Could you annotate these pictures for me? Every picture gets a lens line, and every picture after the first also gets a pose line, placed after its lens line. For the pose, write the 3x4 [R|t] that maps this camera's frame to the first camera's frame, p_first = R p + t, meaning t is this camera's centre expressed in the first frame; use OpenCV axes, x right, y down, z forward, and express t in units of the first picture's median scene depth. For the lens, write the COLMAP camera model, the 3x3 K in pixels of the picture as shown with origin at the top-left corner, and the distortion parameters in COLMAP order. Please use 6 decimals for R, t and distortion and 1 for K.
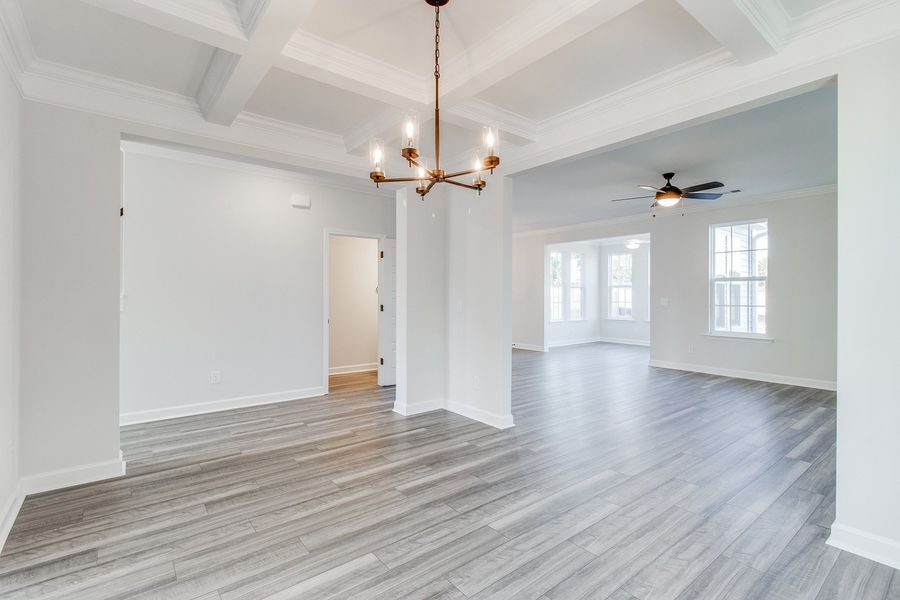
lens RADIAL K [[416.6, 0, 447.4], [0, 416.6, 295.2], [0, 0, 1]] dist [0.004102, -0.000161]
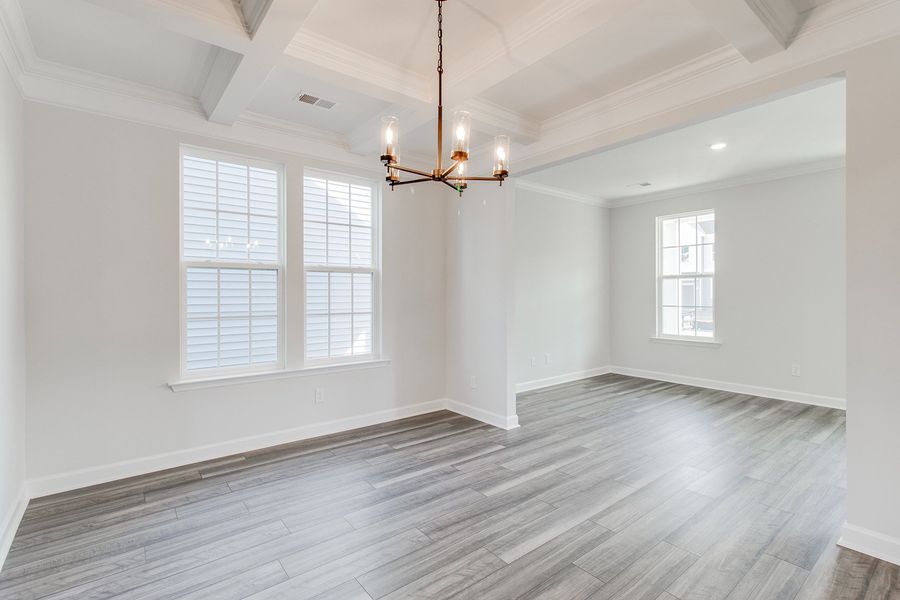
lens RADIAL K [[416.6, 0, 447.4], [0, 416.6, 295.2], [0, 0, 1]] dist [0.004102, -0.000161]
pose [[-0.999995, -0.000318, 0.003269, -0.019909], [-0.000294, 0.999973, 0.007385, -0.004142], [-0.003271, 0.007384, -0.999967, 0.871865]]
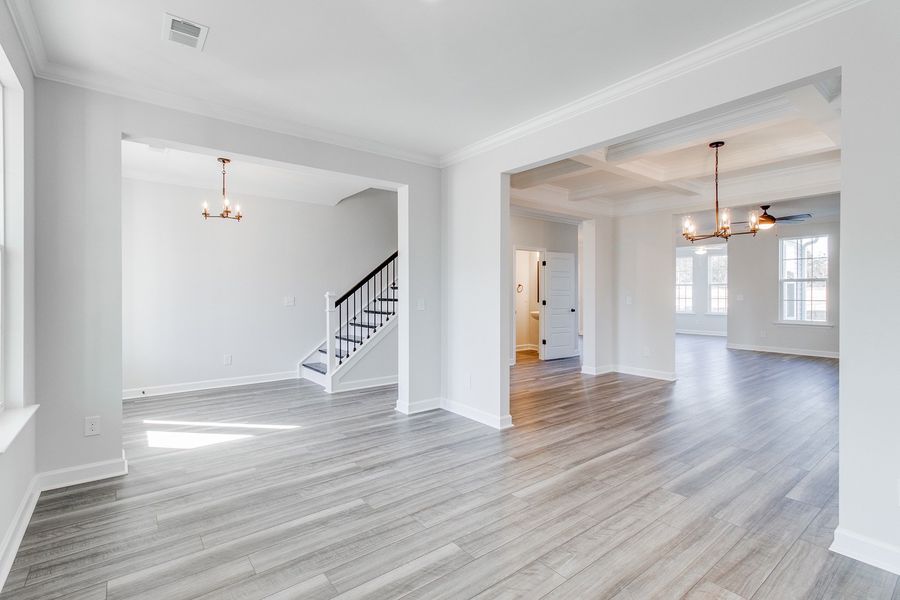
lens RADIAL K [[416.6, 0, 447.4], [0, 416.6, 295.2], [0, 0, 1]] dist [0.004102, -0.000161]
pose [[0.999957, -0.004455, -0.008167, -0.574819], [0.004481, 0.999985, 0.003229, -0.000430], [0.008152, -0.003266, 0.999961, -0.449410]]
